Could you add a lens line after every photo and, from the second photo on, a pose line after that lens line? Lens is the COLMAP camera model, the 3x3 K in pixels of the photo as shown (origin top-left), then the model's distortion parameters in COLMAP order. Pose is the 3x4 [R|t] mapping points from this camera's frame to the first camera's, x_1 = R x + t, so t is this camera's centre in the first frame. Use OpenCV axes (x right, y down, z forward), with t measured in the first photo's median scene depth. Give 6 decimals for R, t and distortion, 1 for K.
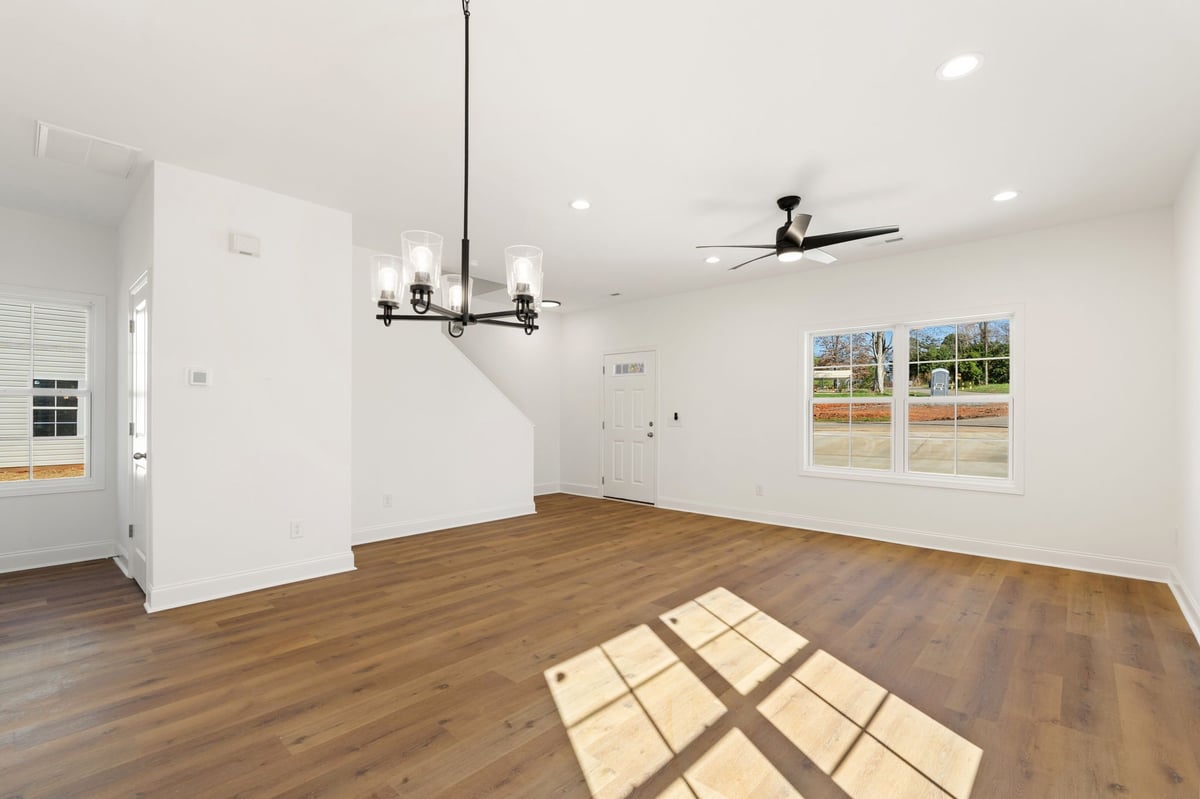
lens RADIAL K [[530.6, 0, 592.1], [0, 530.6, 410.0], [0, 0, 1]] dist [-0.003430, -0.000460]
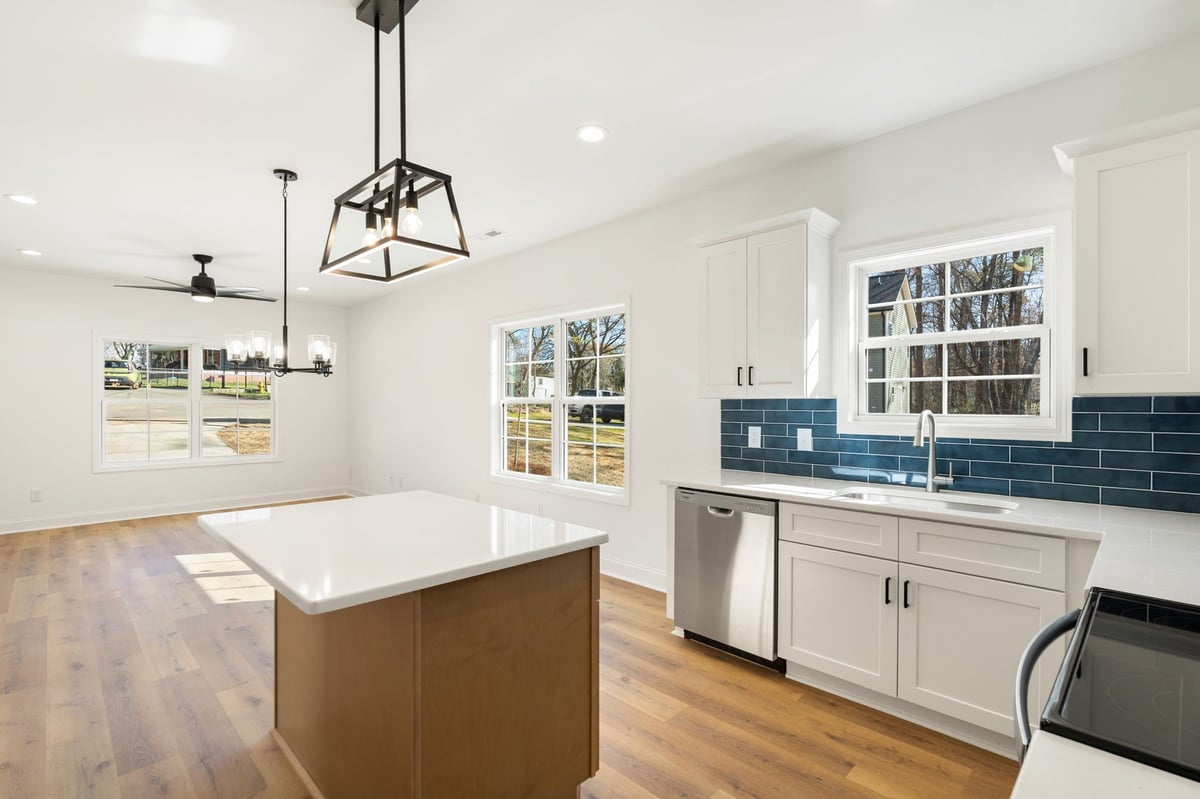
lens RADIAL K [[555.2, 0, 602.4], [0, 555.2, 407.1], [0, 0, 1]] dist [0.001027, 0.000124]
pose [[0.036016, -0.009264, 0.999308, -1.098631], [-0.003993, 0.999948, 0.009414, -0.036634], [-0.999343, -0.004329, 0.035977, -0.072519]]
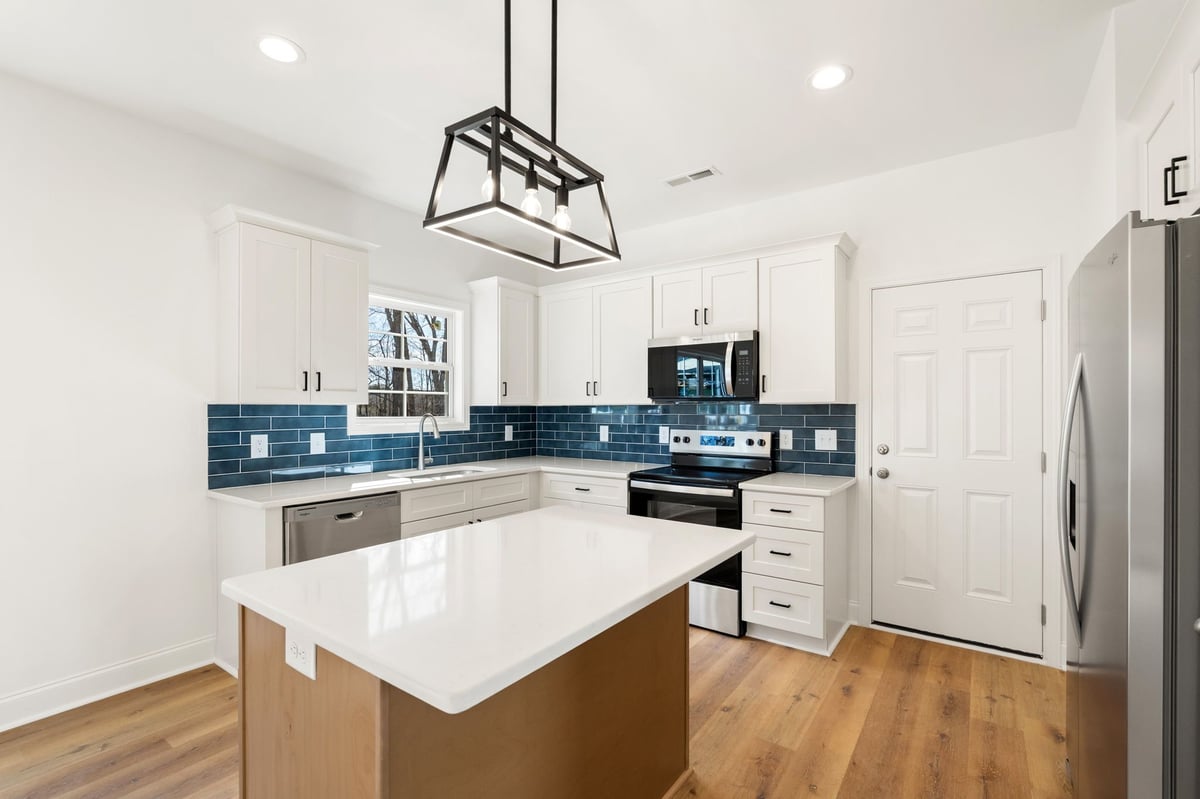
lens RADIAL K [[537.3, 0, 605.1], [0, 537.3, 408.7], [0, 0, 1]] dist [-0.001502, 0.000050]
pose [[-0.991332, -0.002927, -0.131350, -0.536057], [-0.002041, 0.999974, -0.006881, -0.030783], [0.131367, -0.006553, -0.991312, 0.636252]]
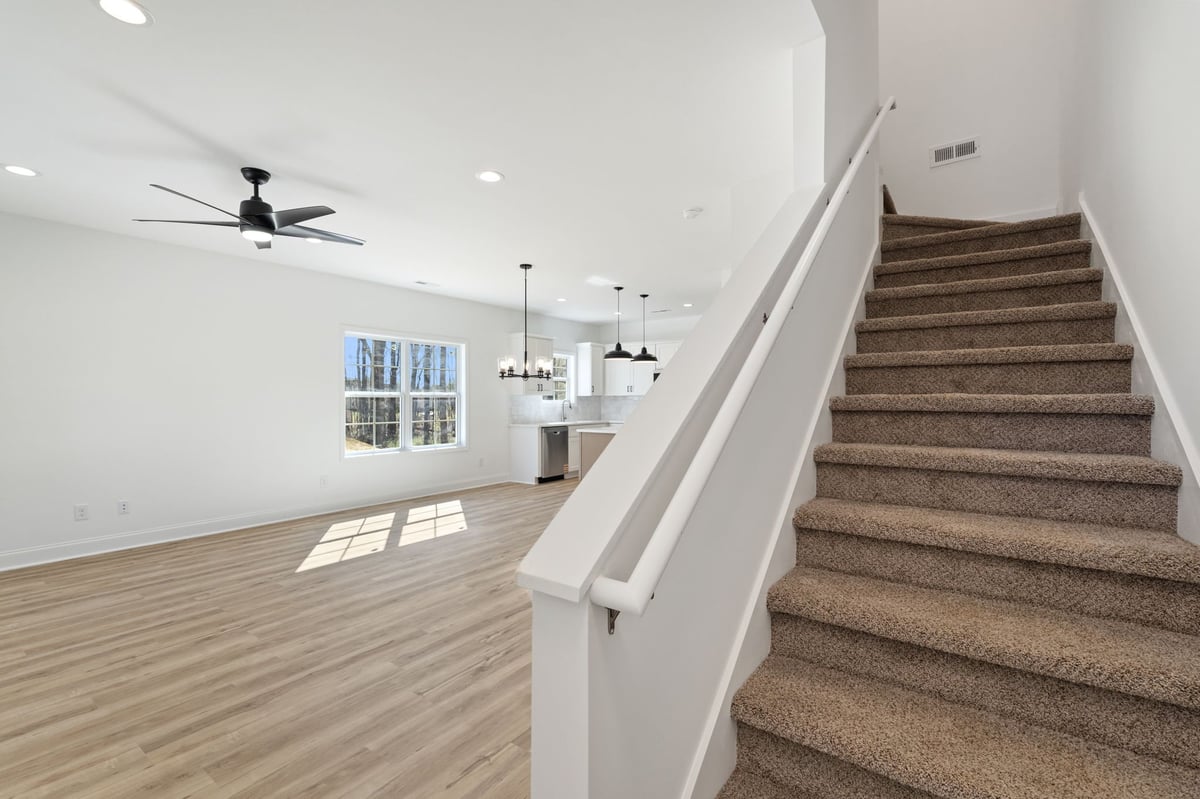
lens RADIAL K [[530.6, 0, 592.1], [0, 530.6, 410.0], [0, 0, 1]] dist [-0.003430, -0.000460]
pose [[-0.993152, 0.001338, -0.116824, -0.138193], [0.000279, 0.999959, 0.009086, 0.002393], [0.116831, 0.008991, -0.993111, 2.211673]]
